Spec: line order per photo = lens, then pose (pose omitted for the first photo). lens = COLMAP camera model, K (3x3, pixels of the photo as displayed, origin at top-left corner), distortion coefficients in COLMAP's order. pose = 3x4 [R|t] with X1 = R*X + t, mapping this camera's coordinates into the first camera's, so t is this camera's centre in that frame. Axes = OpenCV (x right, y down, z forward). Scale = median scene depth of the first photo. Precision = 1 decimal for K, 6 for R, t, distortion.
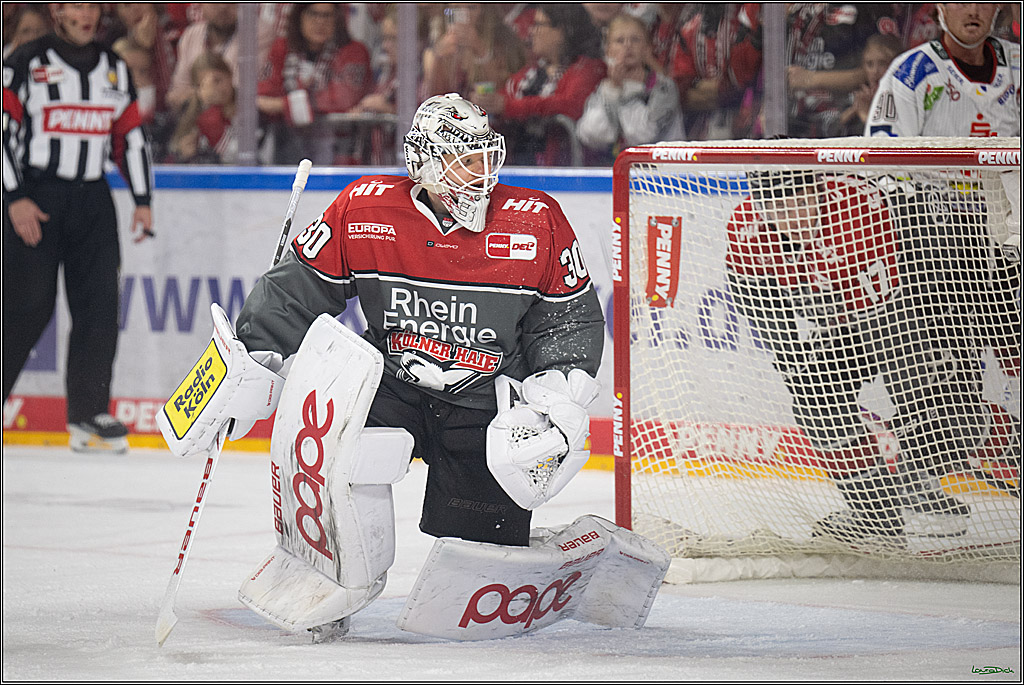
lens RADIAL K [[5890.7, 0, 467.2], [0, 5890.7, 376.9], [0, 0, 1]] dist [1.123767, 0.000000]
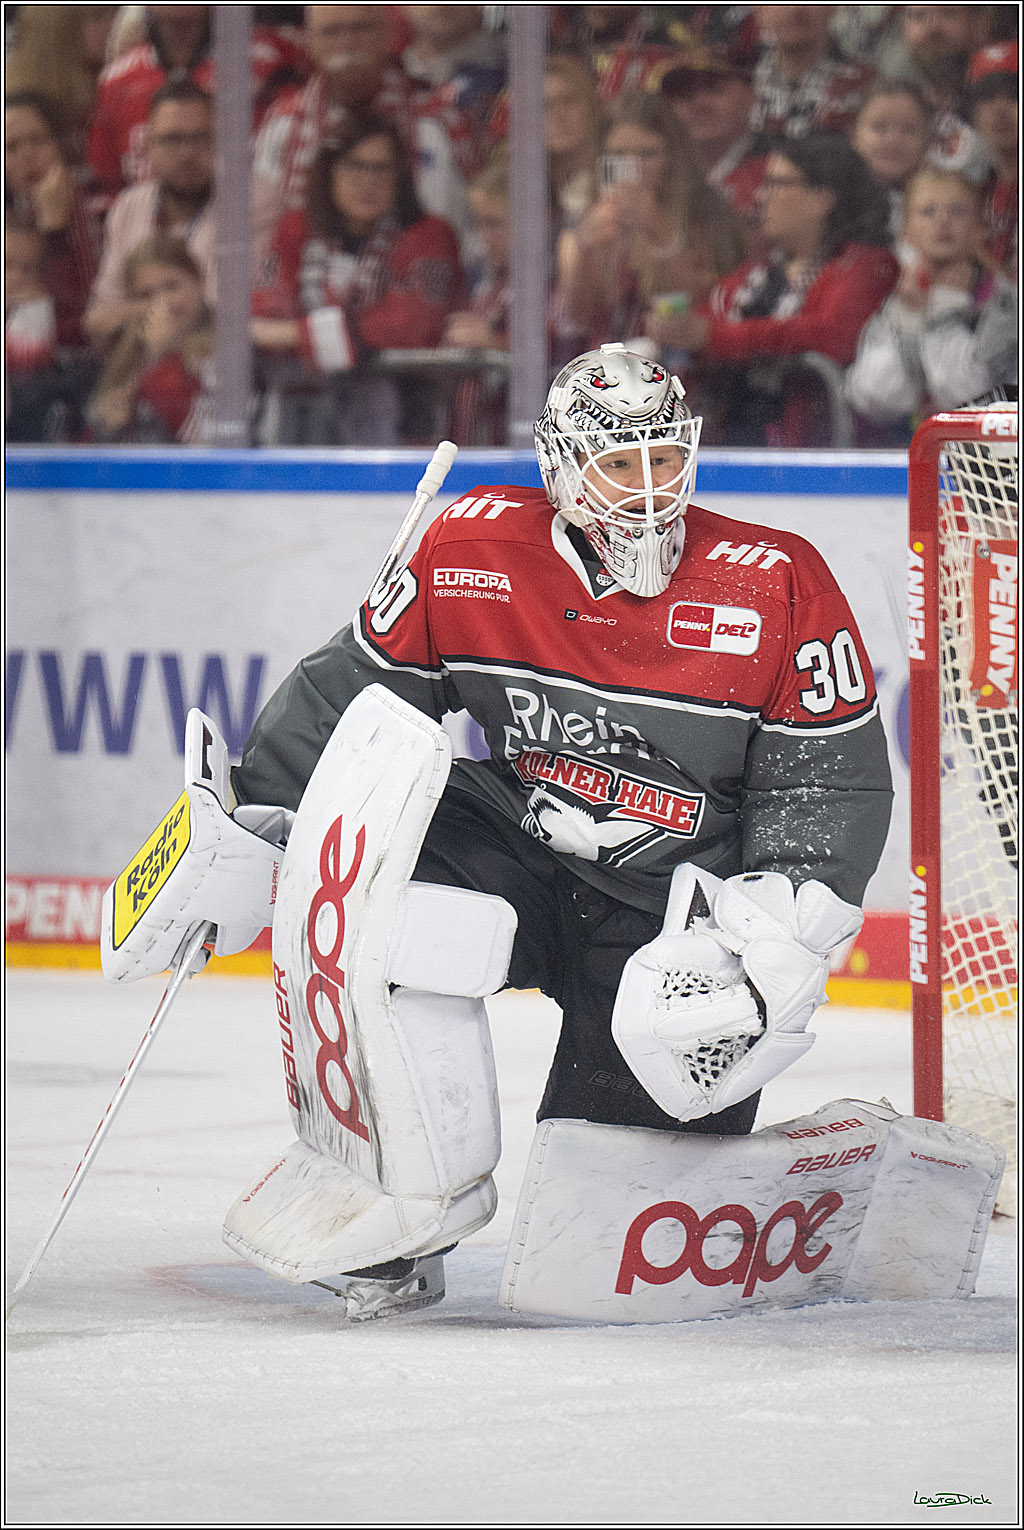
lens RADIAL K [[8801.6, 0, 514.7], [0, 8801.6, 762.9], [0, 0, 1]] dist [1.123767, 0.000000]
pose [[0.999889, 0.000233, -0.014877, 0.000624], [-0.000274, 0.999996, -0.002749, -0.004514], [0.014877, 0.002753, 0.999886, 0.189756]]
